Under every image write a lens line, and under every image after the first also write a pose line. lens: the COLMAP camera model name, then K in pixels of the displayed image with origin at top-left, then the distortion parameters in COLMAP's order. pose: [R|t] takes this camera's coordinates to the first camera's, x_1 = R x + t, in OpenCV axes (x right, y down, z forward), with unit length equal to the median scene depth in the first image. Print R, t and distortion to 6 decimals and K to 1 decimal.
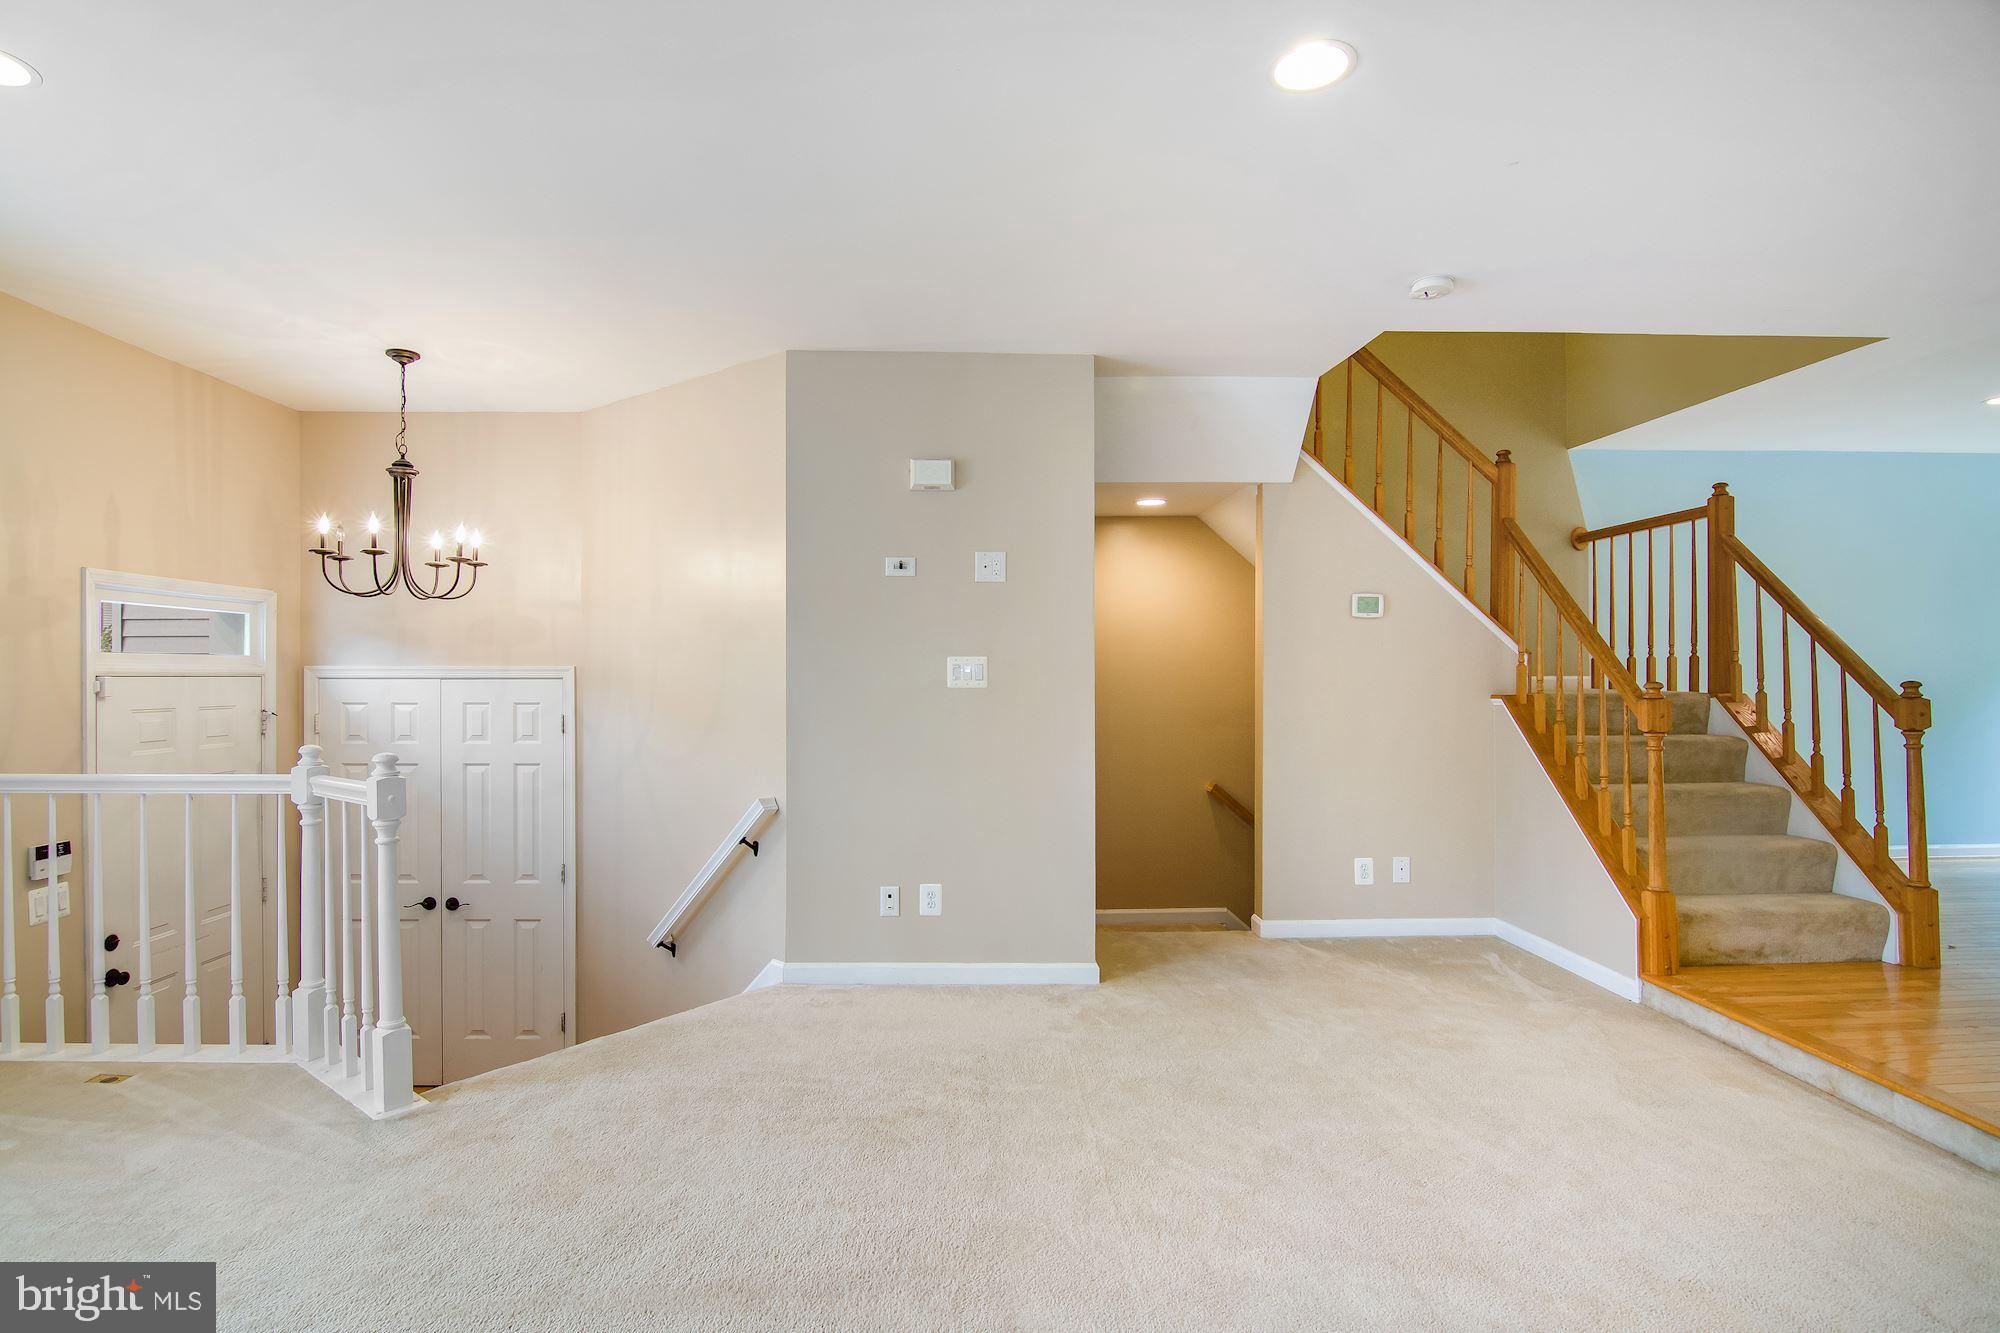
lens RADIAL K [[998.0, 0, 964.4], [0, 998.0, 674.0], [0, 0, 1]] dist [-0.000761, -0.013504]
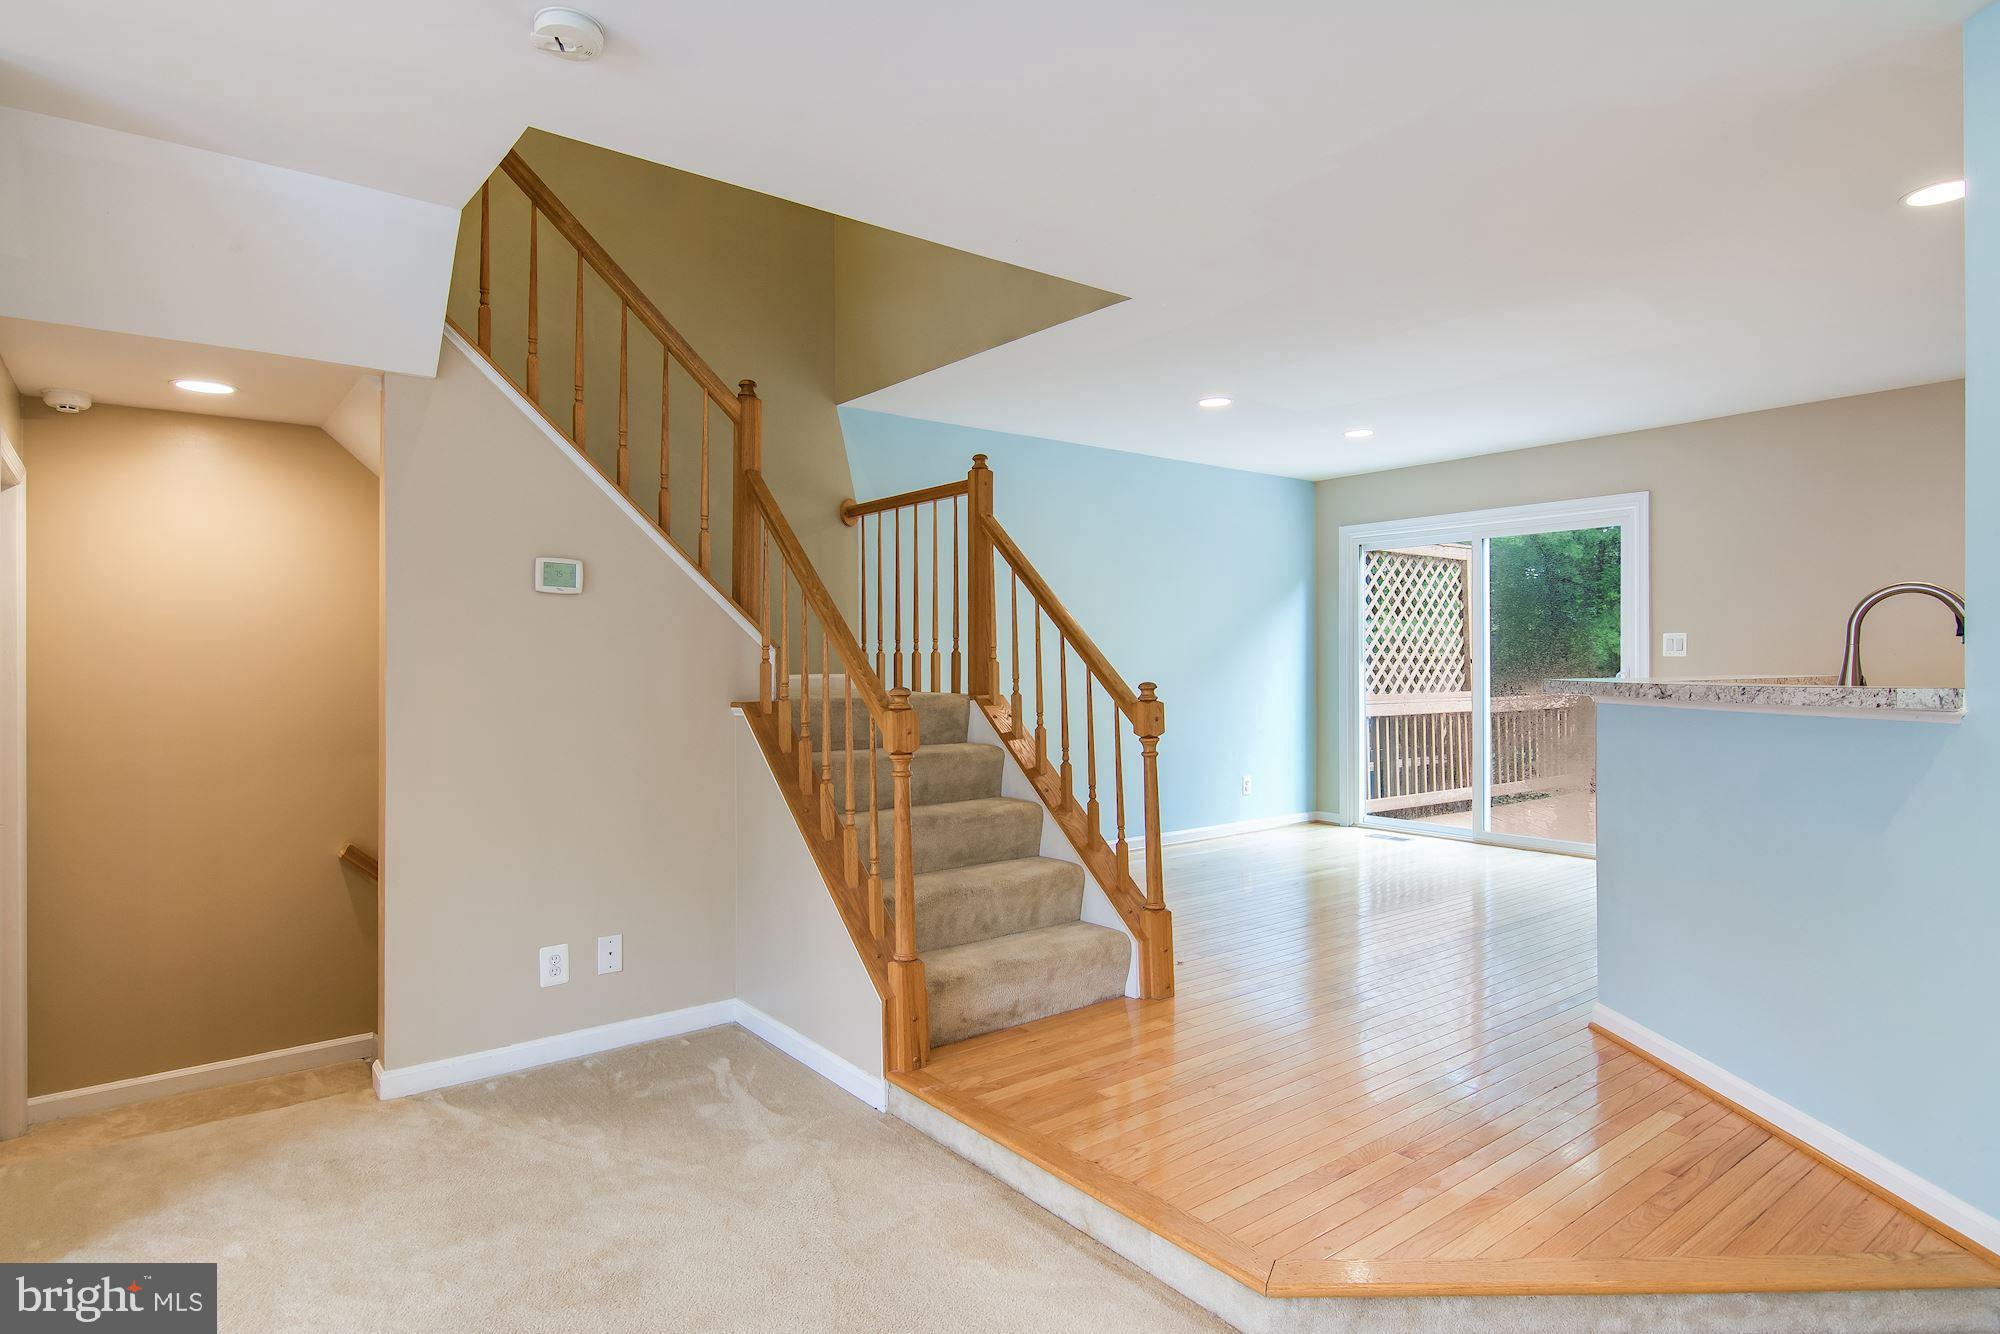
lens RADIAL K [[1074.0, 0, 985.1], [0, 1074.0, 664.8], [0, 0, 1]] dist [0.006255, -0.000666]
pose [[0.803579, -0.001195, 0.595197, 0.232065], [0.000273, 0.999999, 0.001639, -0.010005], [-0.595198, -0.001155, 0.803578, 0.271660]]
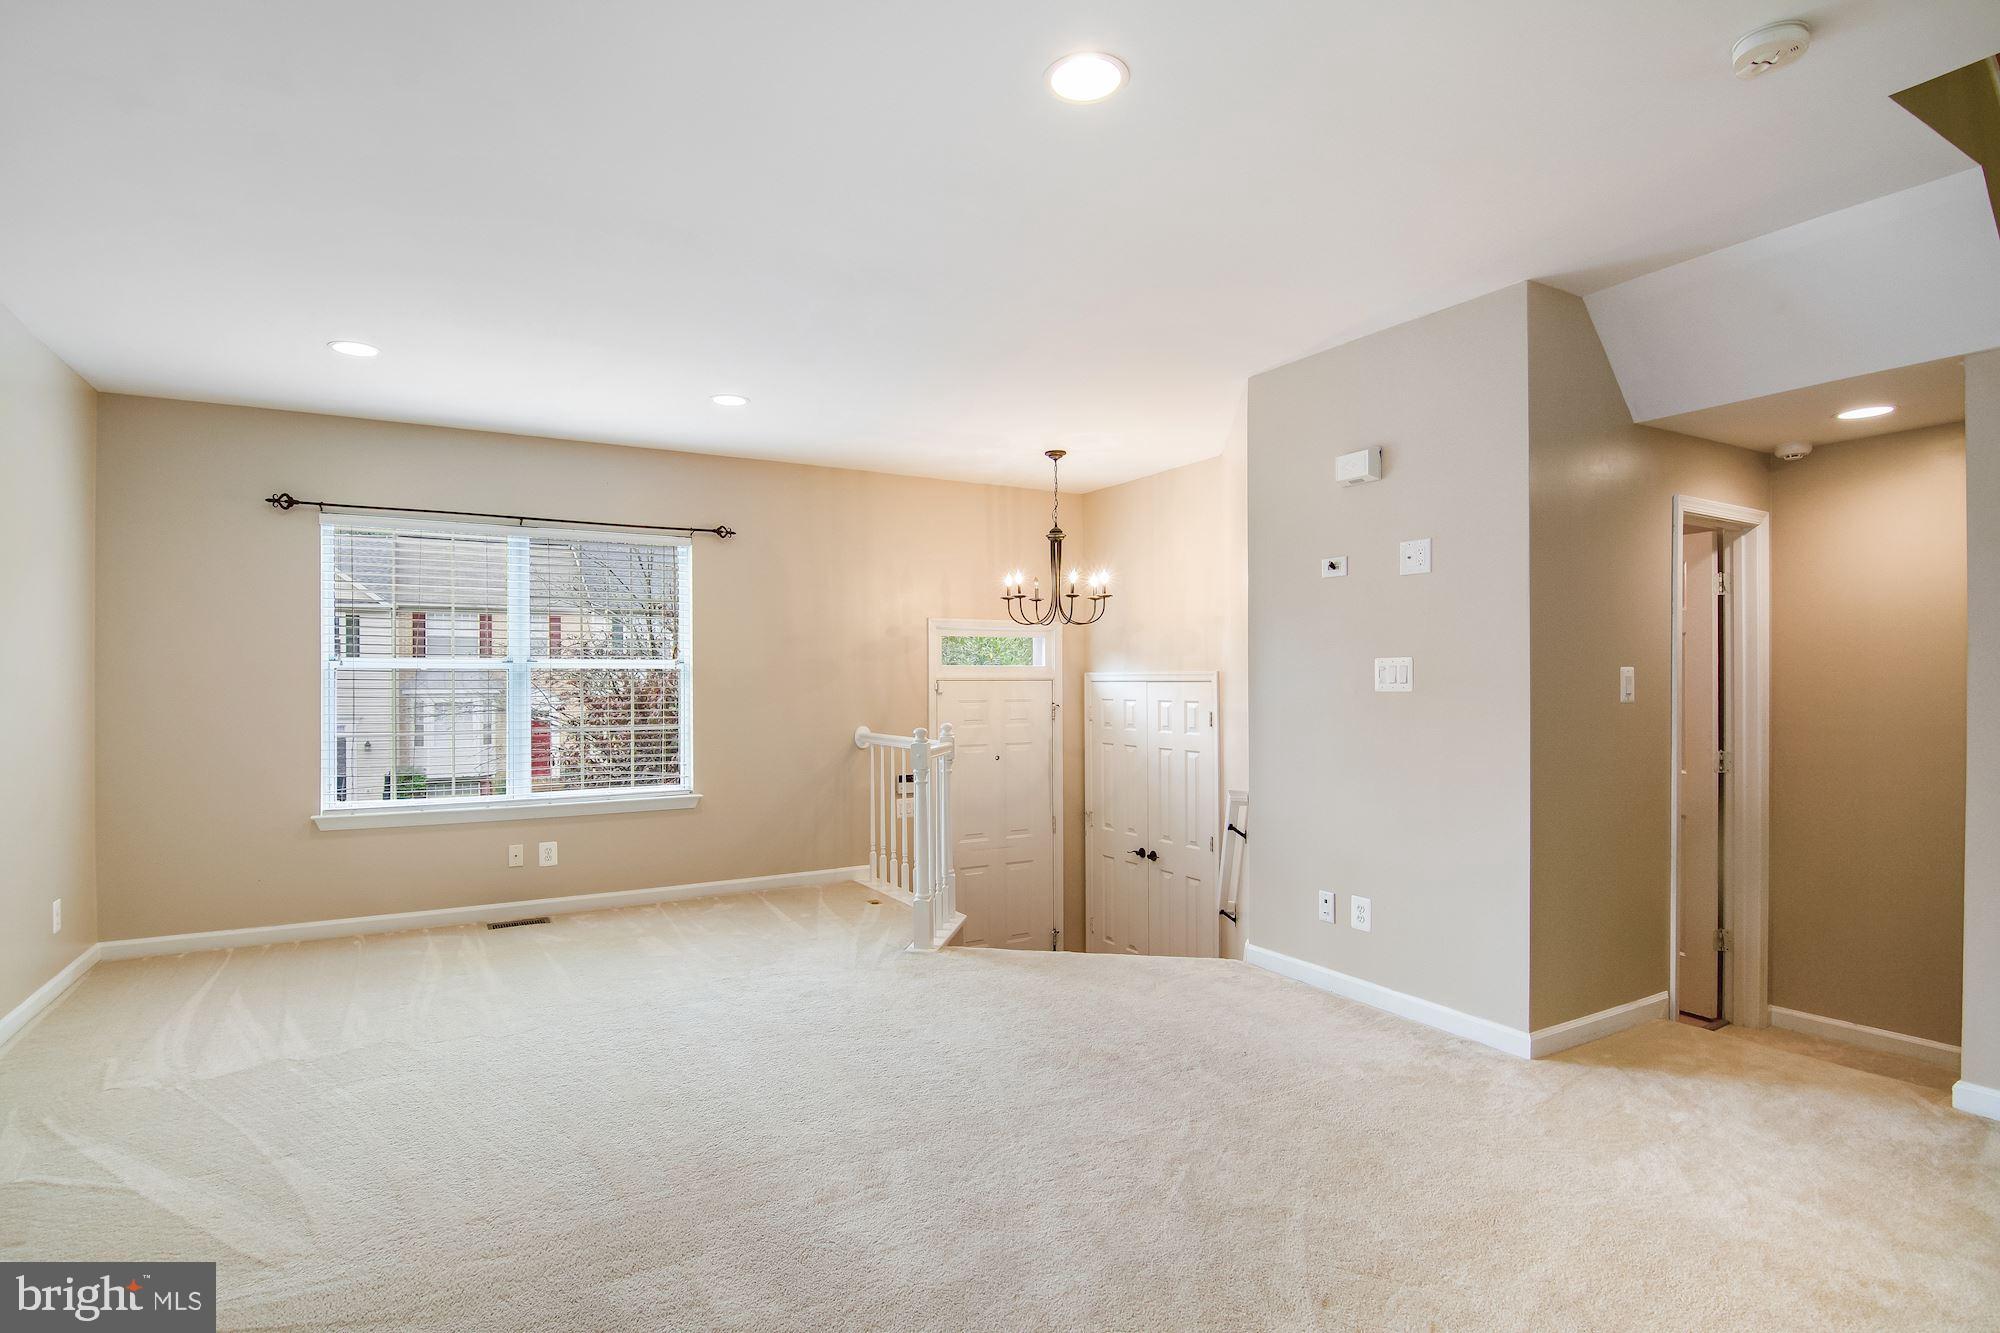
lens RADIAL K [[994.6, 0, 954.3], [0, 994.6, 686.7], [0, 0, 1]] dist [-0.013611, -0.001138]
pose [[0.458423, 0.003268, -0.888728, 0.629090], [0.006695, 0.999952, 0.007131, 0.000170], [0.888709, -0.009219, 0.458380, 0.221450]]
